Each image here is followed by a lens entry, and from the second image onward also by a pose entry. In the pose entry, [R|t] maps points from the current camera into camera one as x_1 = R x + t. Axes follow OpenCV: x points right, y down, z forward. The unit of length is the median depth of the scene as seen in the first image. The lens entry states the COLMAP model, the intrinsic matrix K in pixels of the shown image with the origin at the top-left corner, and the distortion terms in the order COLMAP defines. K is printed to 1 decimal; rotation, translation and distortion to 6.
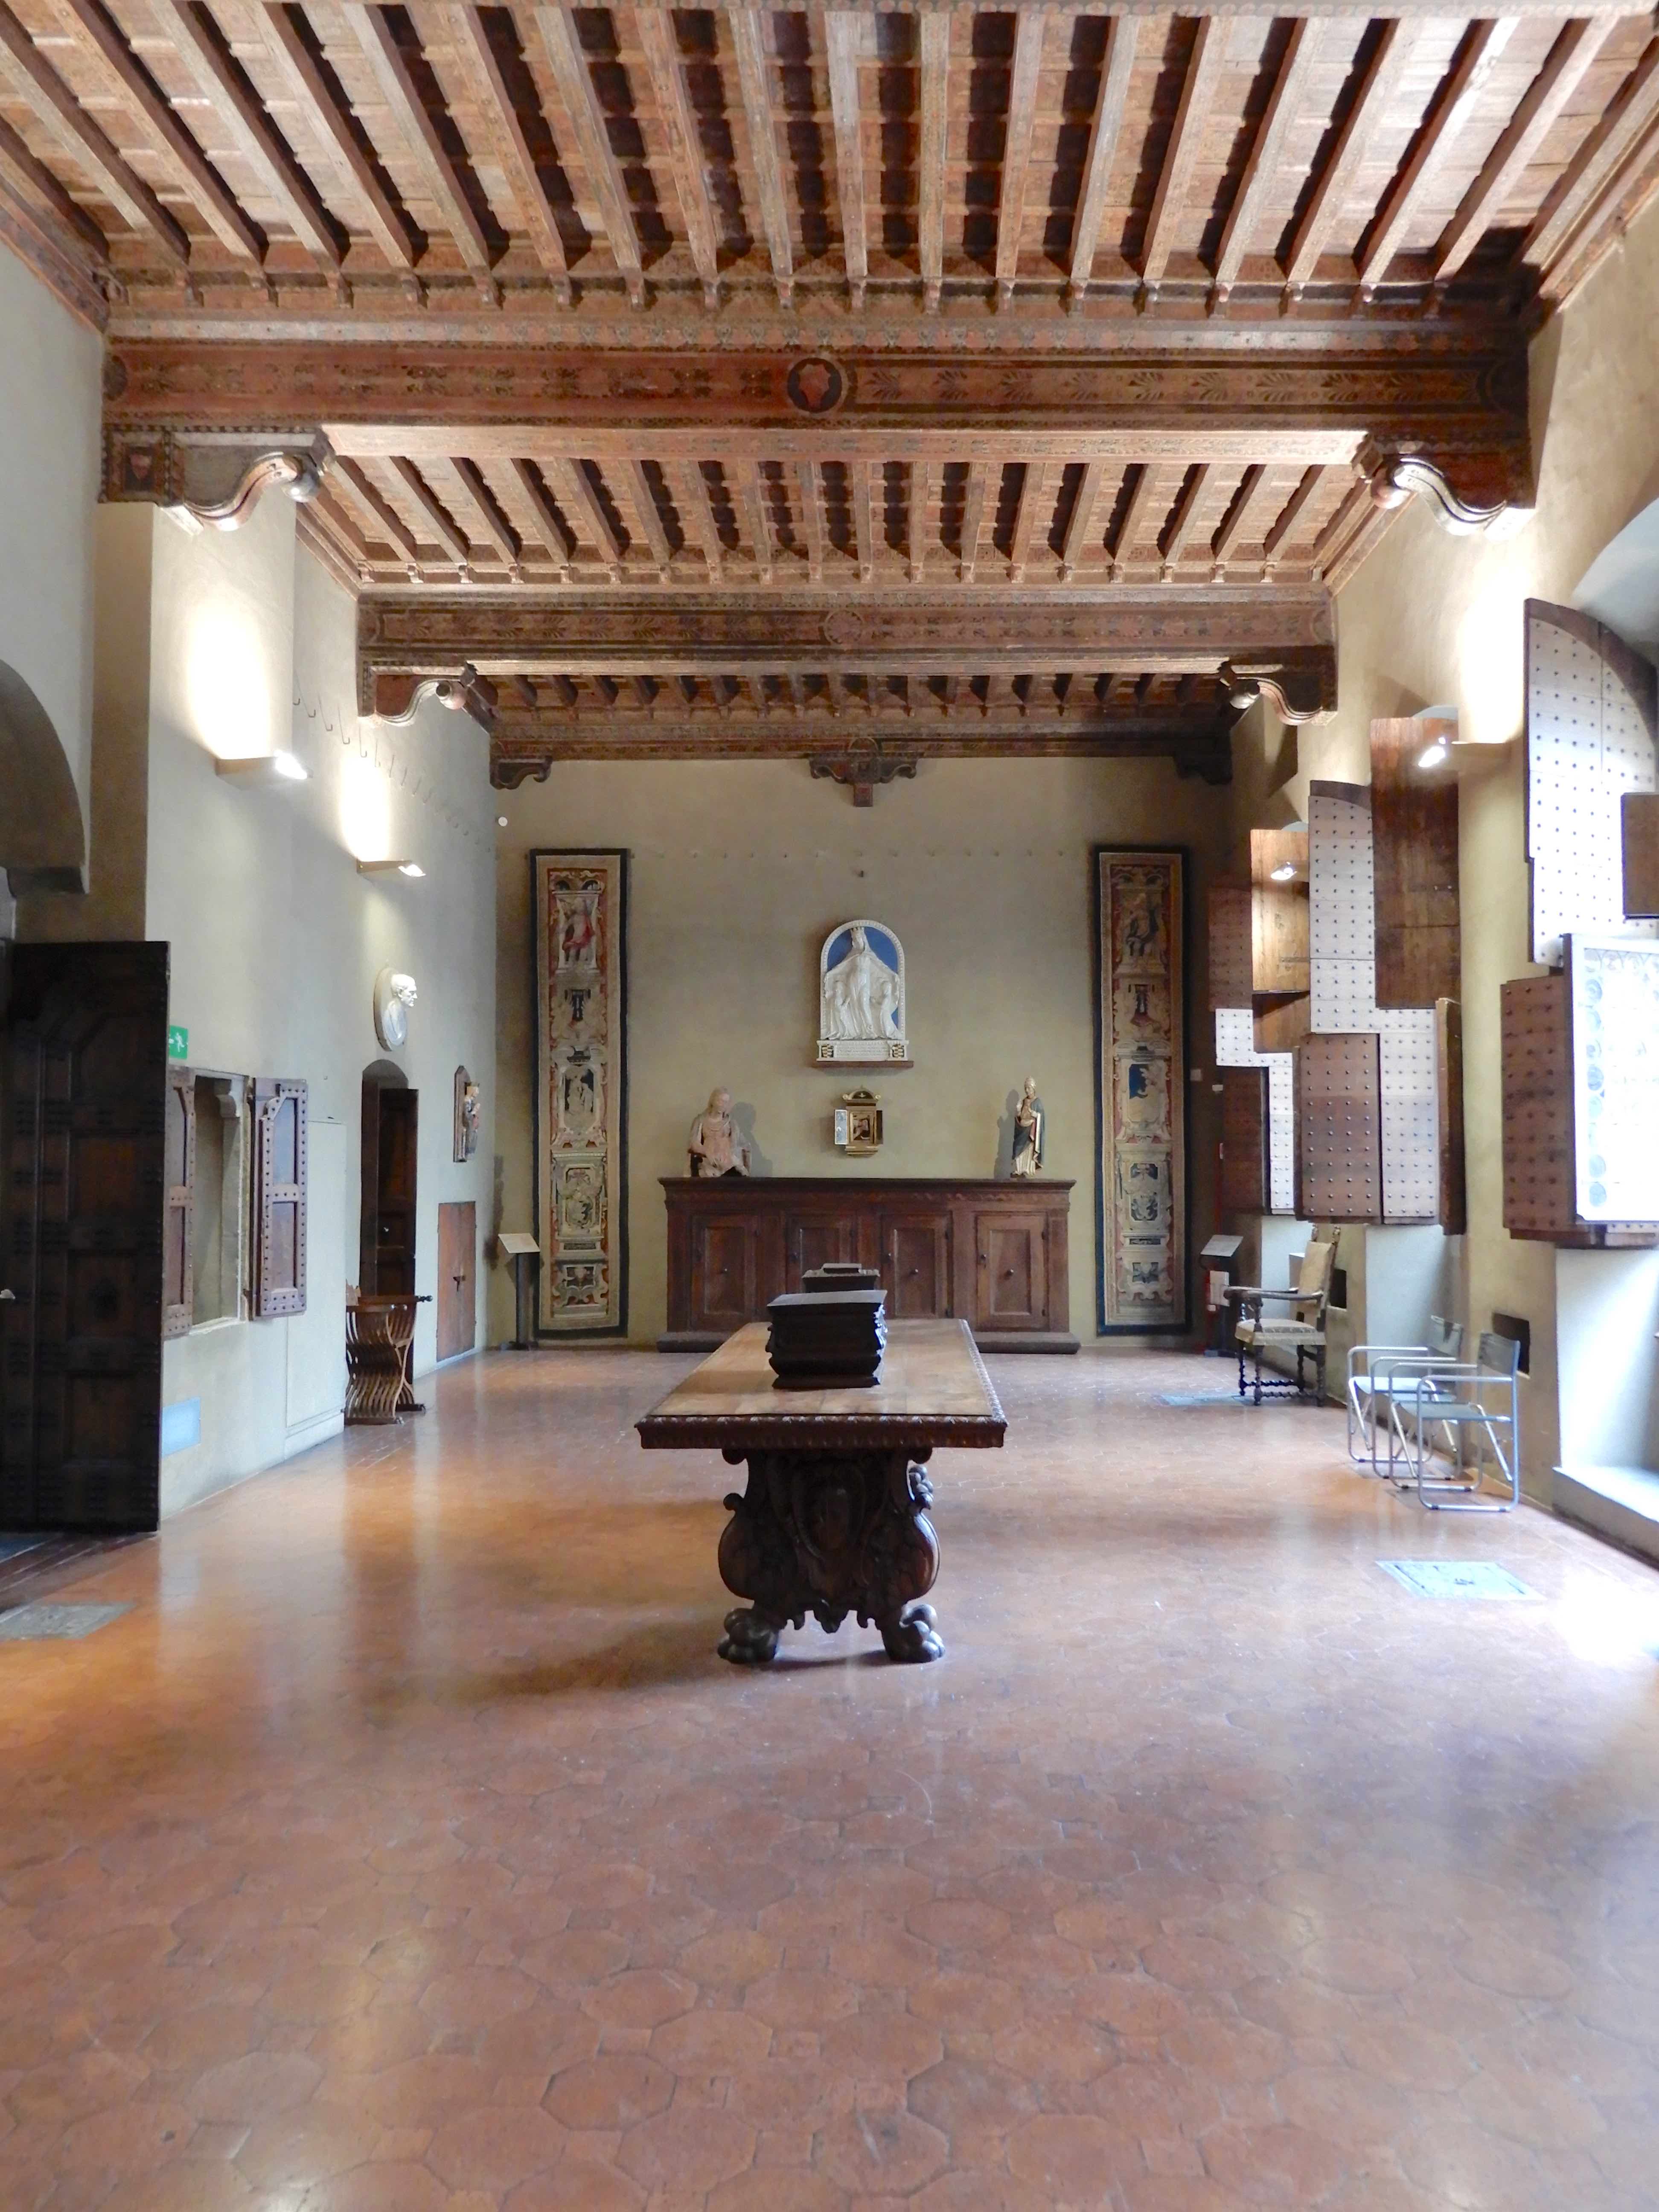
lens RADIAL K [[1522.4, 0, 825.0], [0, 1522.4, 1107.5], [0, 0, 1]] dist [0.002535, 0.004087]
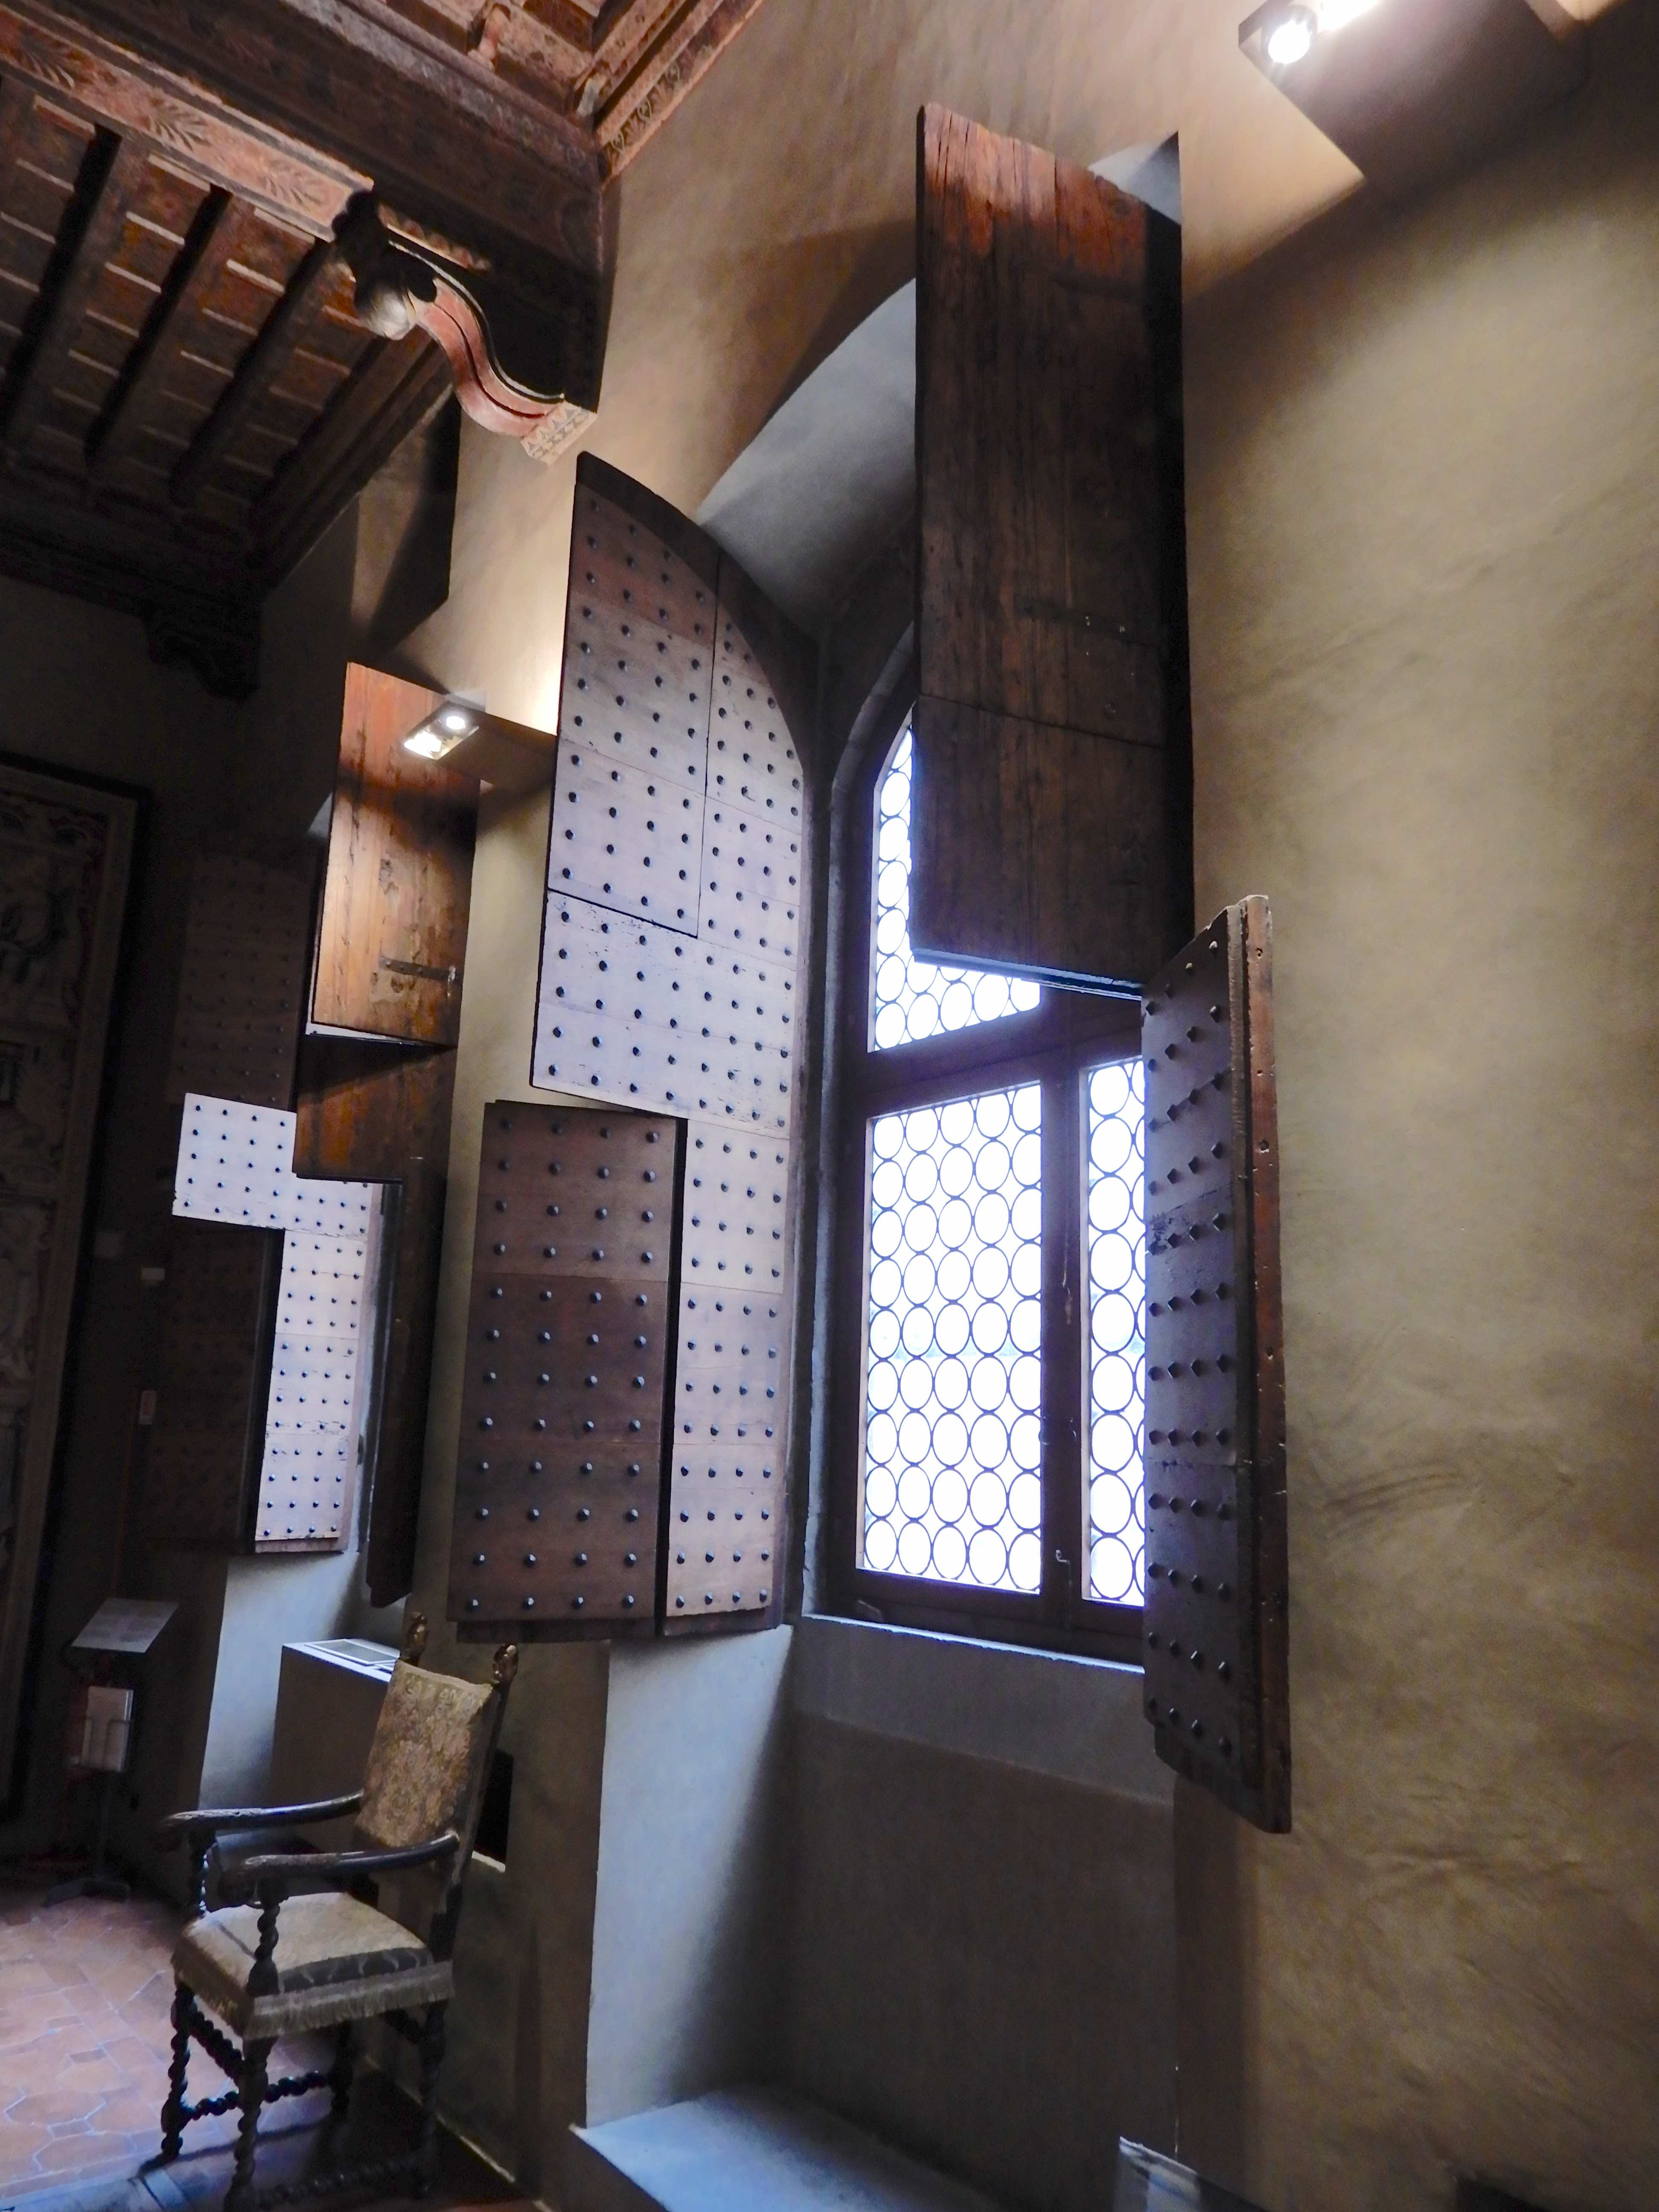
lens RADIAL K [[1522.4, 0, 823.0], [0, 1522.4, 1101.6], [0, 0, 1]] dist [0.002535, 0.004087]
pose [[0.757271, 0.155626, 0.634288, 0.124076], [-0.049246, 0.982036, -0.182153, 0.012819], [-0.651241, 0.106704, 0.751331, 0.588731]]
